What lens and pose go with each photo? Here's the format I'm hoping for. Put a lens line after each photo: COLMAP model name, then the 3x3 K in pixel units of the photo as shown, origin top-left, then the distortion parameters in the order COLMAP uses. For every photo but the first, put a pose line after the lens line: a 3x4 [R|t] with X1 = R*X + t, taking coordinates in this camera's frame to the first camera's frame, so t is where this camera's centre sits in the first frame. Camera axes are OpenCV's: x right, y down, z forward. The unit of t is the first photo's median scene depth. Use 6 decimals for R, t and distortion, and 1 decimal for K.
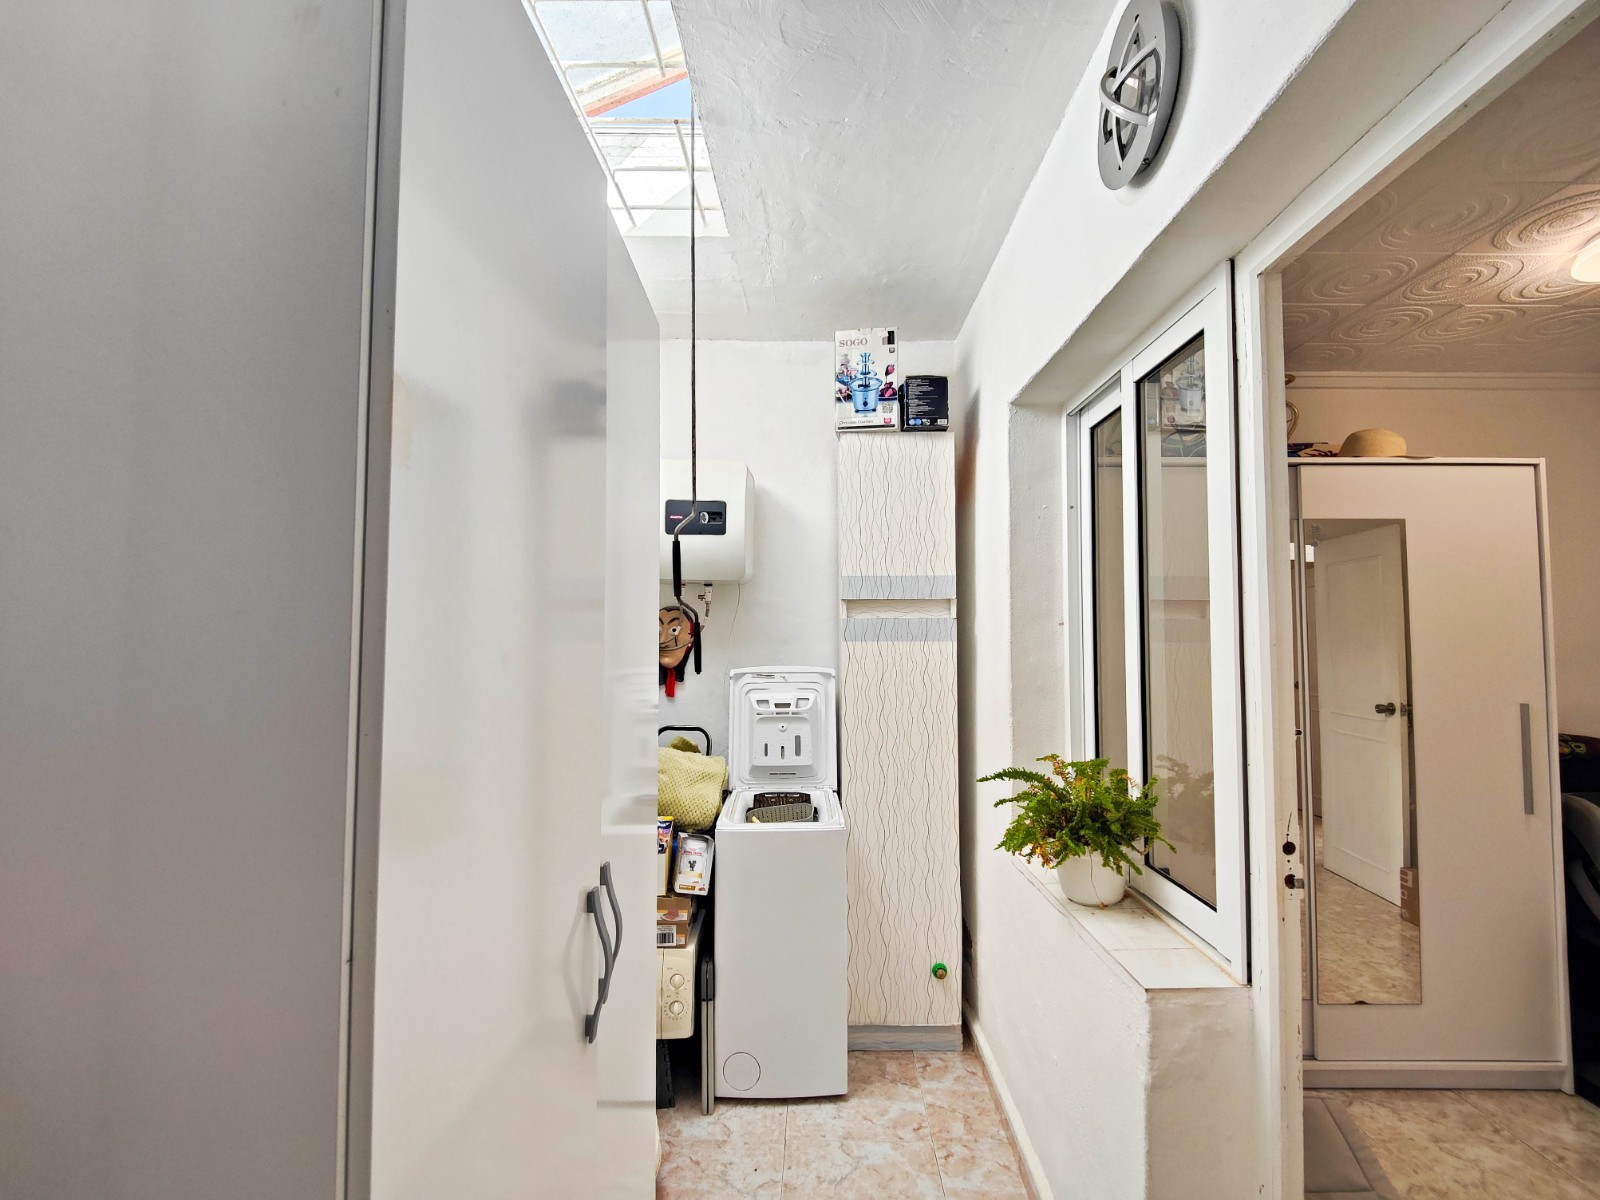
lens RADIAL K [[709.5, 0, 811.8], [0, 709.5, 603.4], [0, 0, 1]] dist [0.022071, -0.018177]
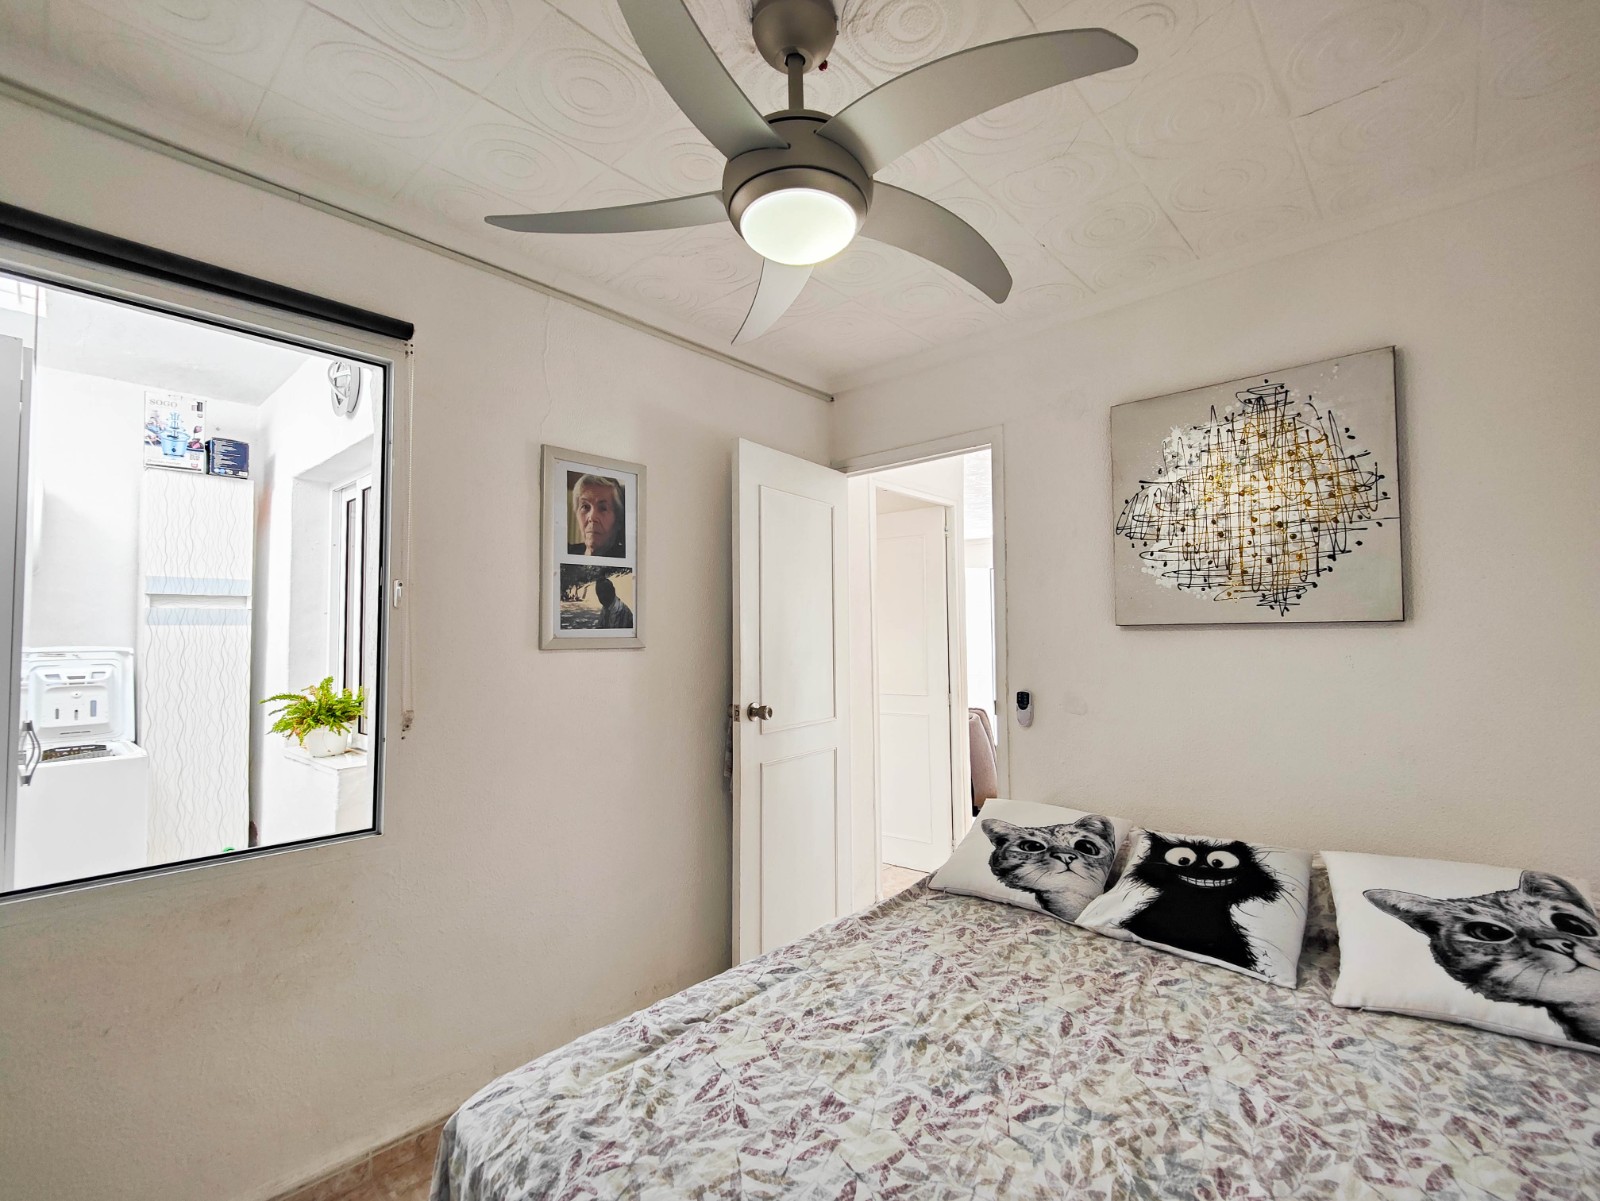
lens RADIAL K [[709.5, 0, 811.8], [0, 709.5, 603.9], [0, 0, 1]] dist [0.022071, -0.018177]
pose [[0.669593, 0.024186, 0.742334, -0.113256], [-0.026188, 0.999617, -0.008947, -0.006826], [-0.742267, -0.013449, 0.669970, -0.823899]]
